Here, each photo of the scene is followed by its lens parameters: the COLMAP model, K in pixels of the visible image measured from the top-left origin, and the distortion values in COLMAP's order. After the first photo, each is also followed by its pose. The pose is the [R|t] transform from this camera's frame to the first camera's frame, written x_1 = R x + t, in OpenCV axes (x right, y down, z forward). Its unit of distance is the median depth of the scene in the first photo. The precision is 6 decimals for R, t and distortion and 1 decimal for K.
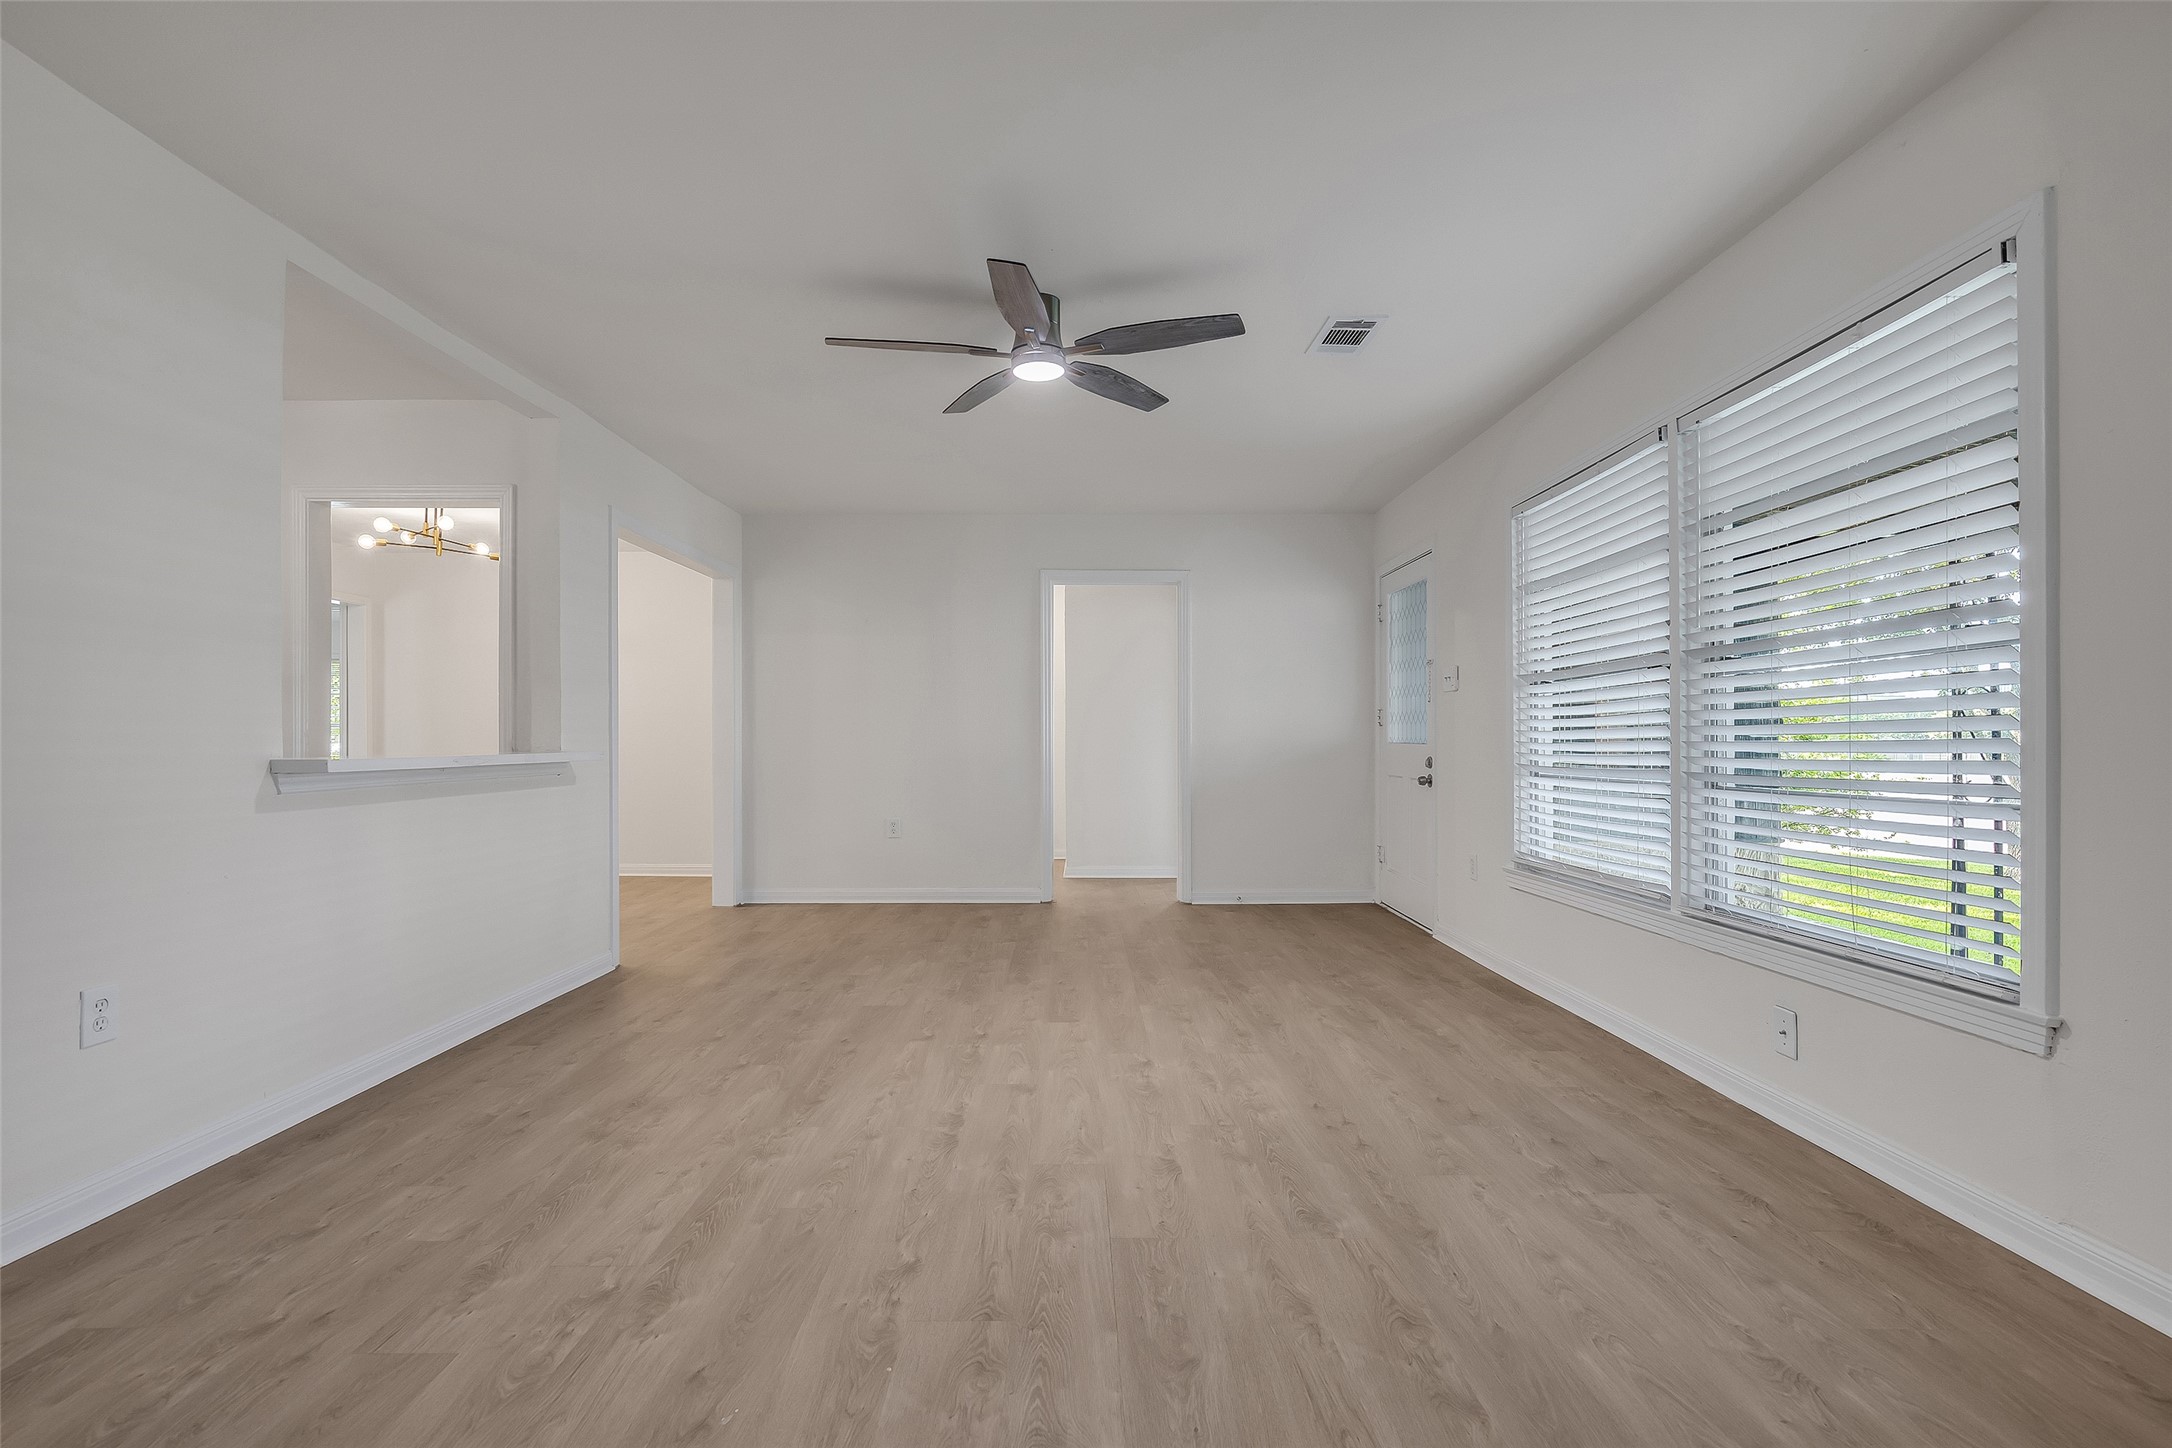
lens RADIAL K [[992.7, 0, 1081.9], [0, 992.7, 739.0], [0, 0, 1]] dist [-0.011824, 0.001241]
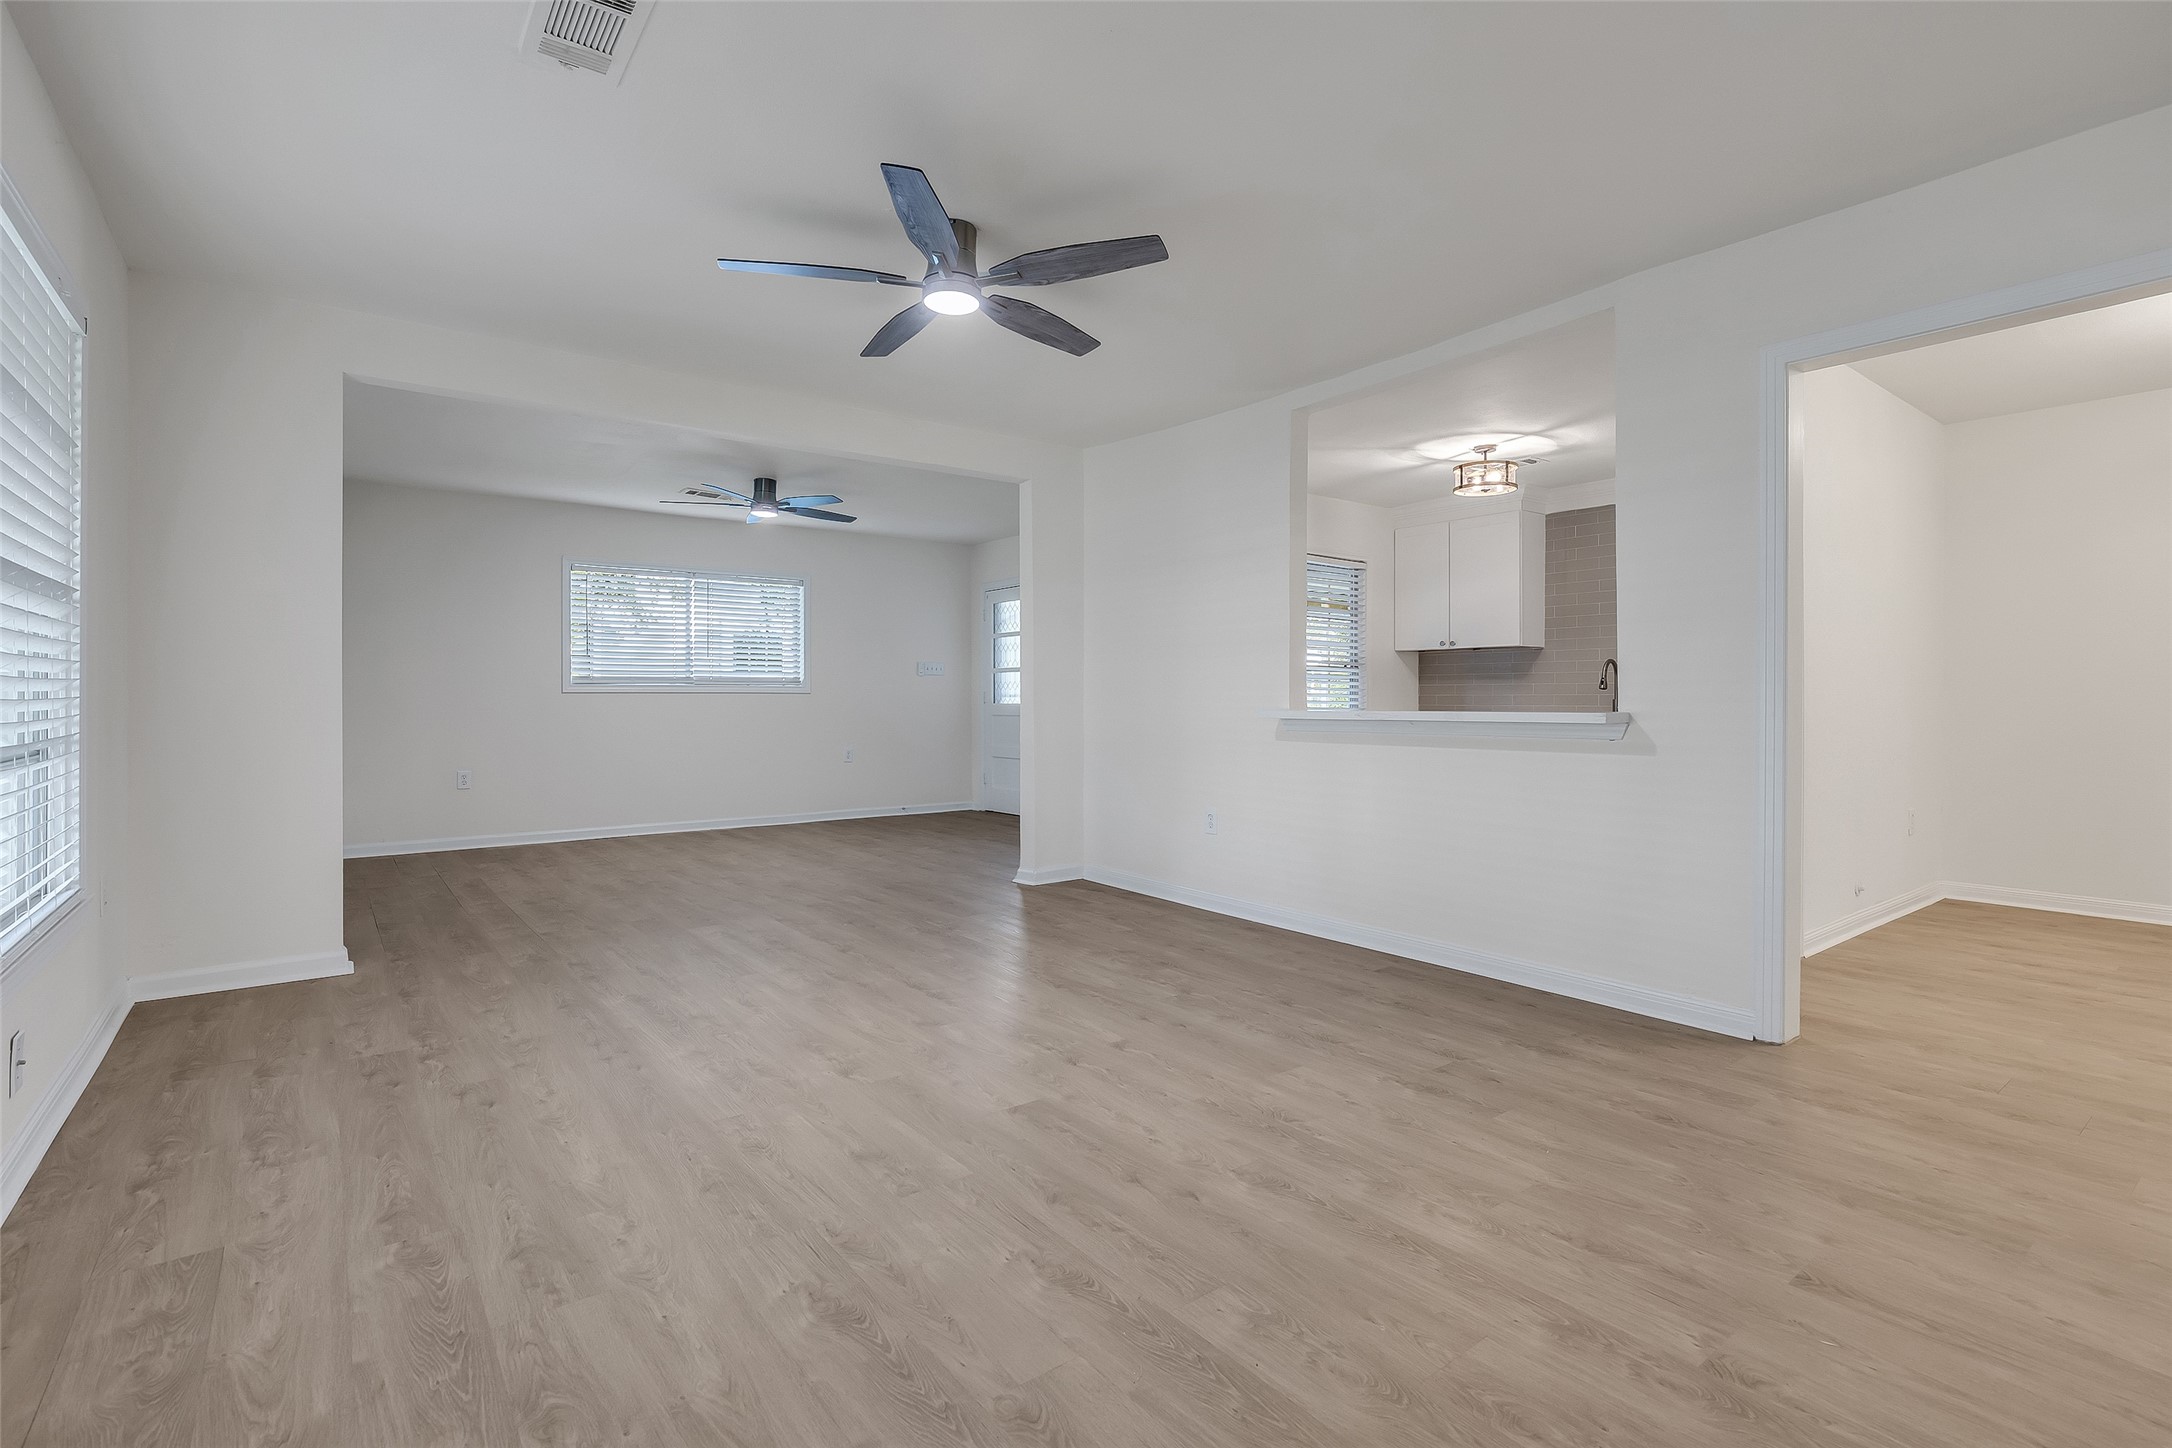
lens RADIAL K [[1009.9, 0, 1077.3], [0, 1009.9, 697.2], [0, 0, 1]] dist [-0.011283, 0.001125]
pose [[-0.801943, -0.001291, -0.597399, 0.435791], [0.001368, 0.999991, -0.003998, 0.004224], [0.597399, -0.004024, -0.801934, 1.857672]]
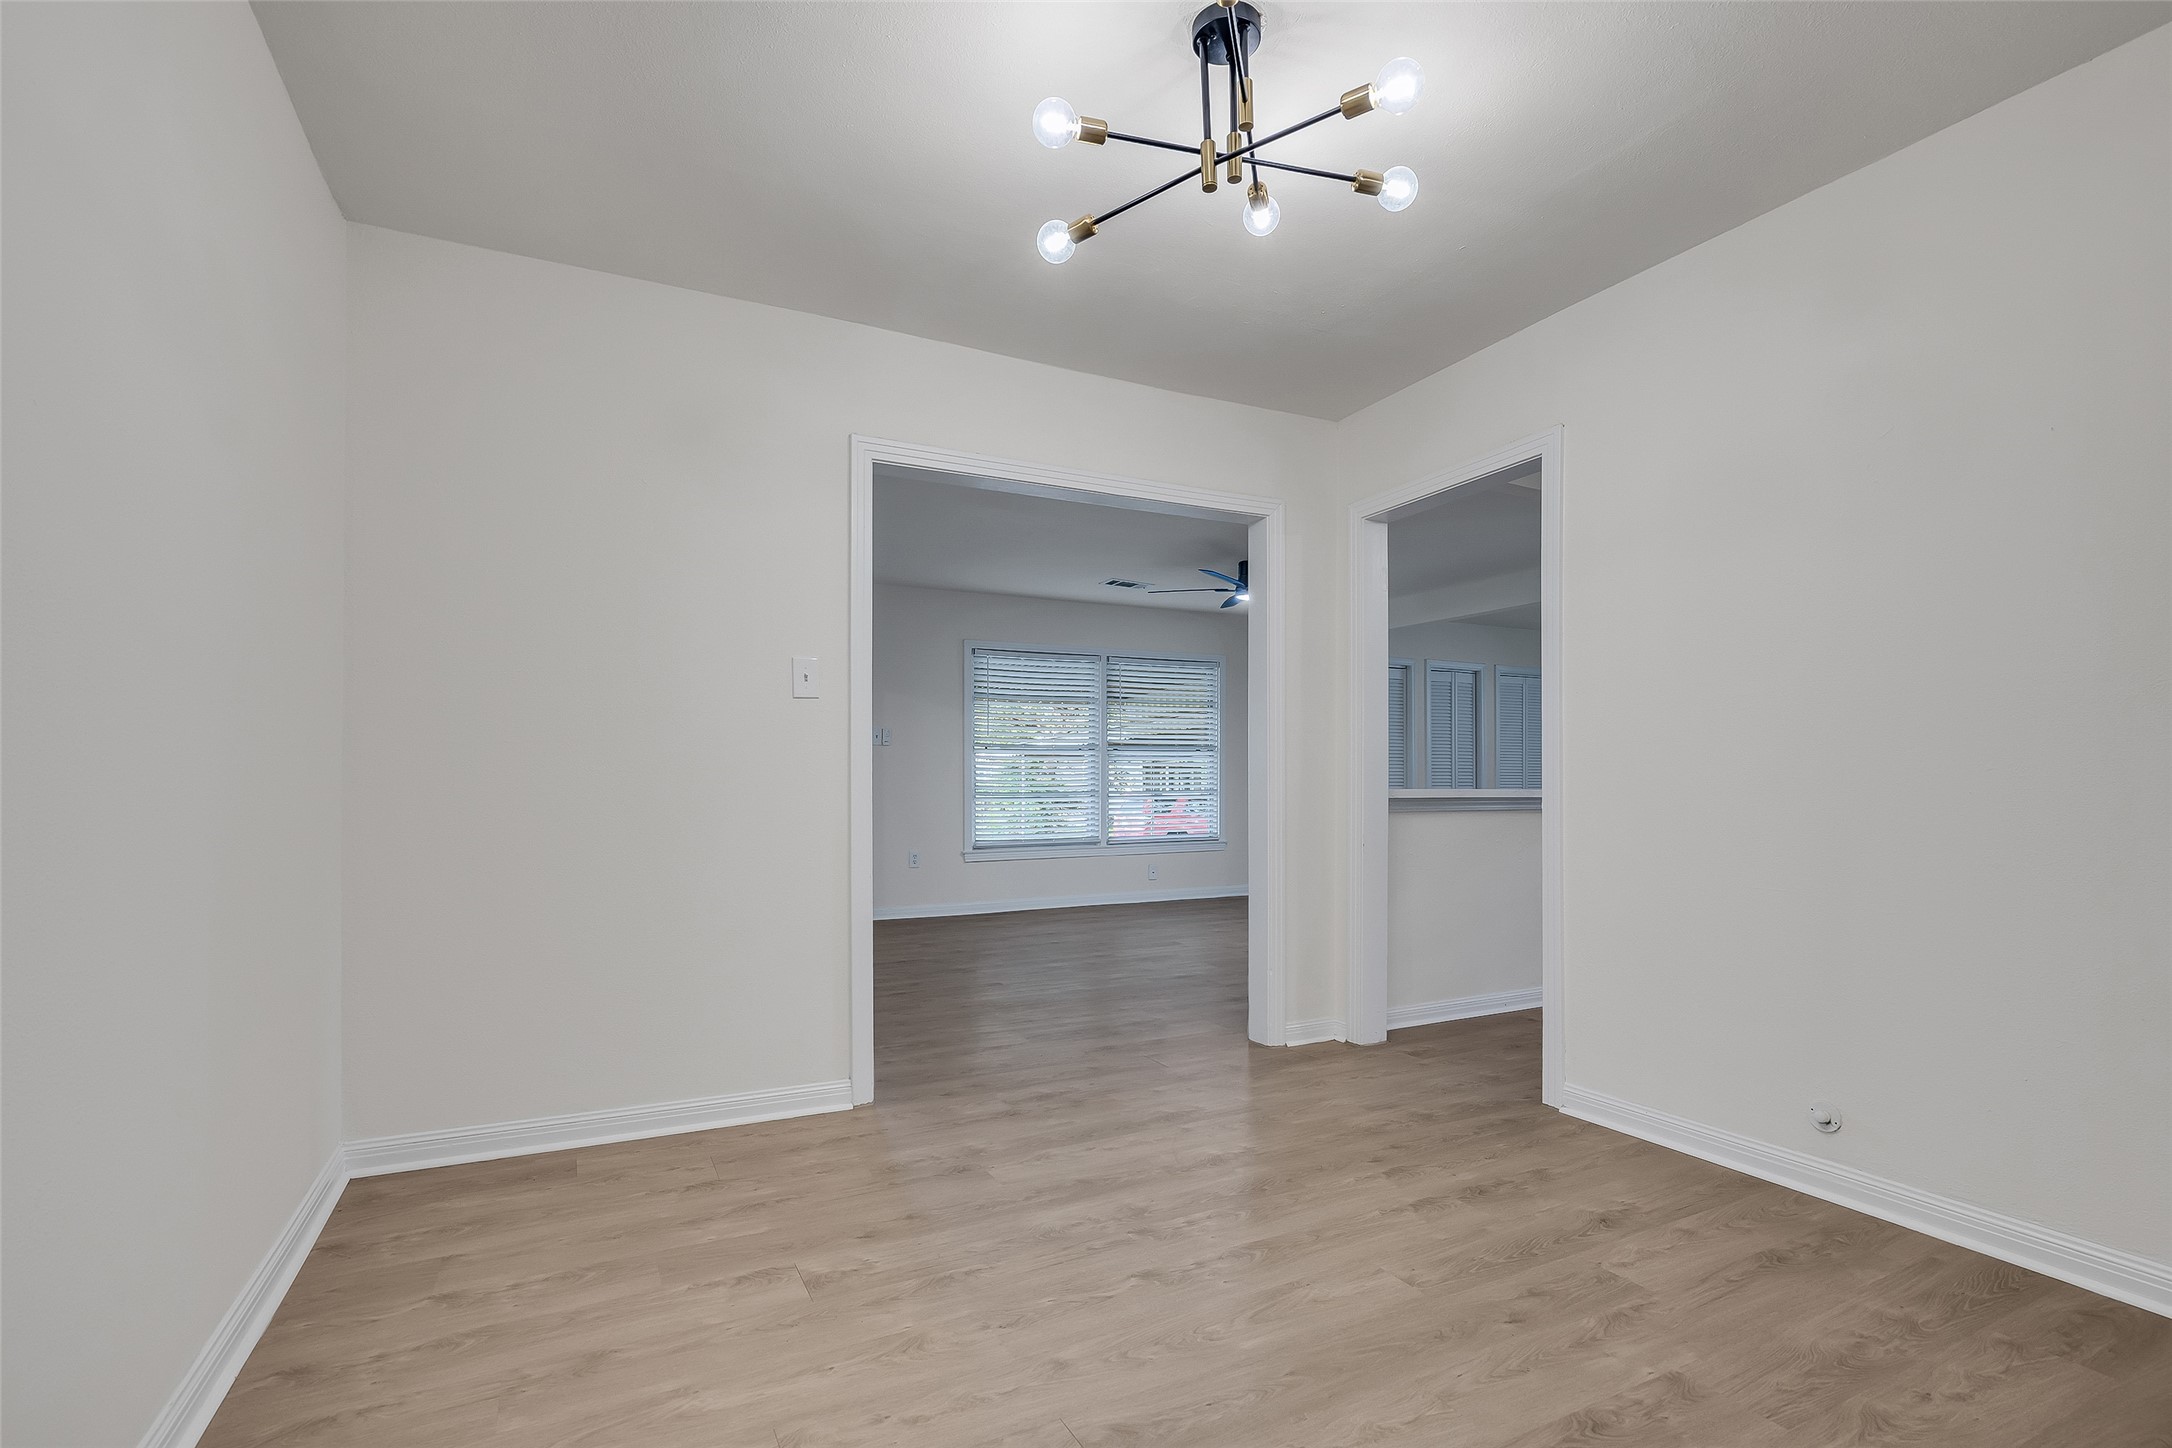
lens RADIAL K [[992.7, 0, 1081.9], [0, 992.7, 739.0], [0, 0, 1]] dist [-0.011824, 0.001241]
pose [[-0.444225, 0.038145, 0.895103, -1.746113], [0.000073, 0.999095, -0.042540, 0.008438], [-0.895915, -0.018832, -0.443826, 2.243909]]
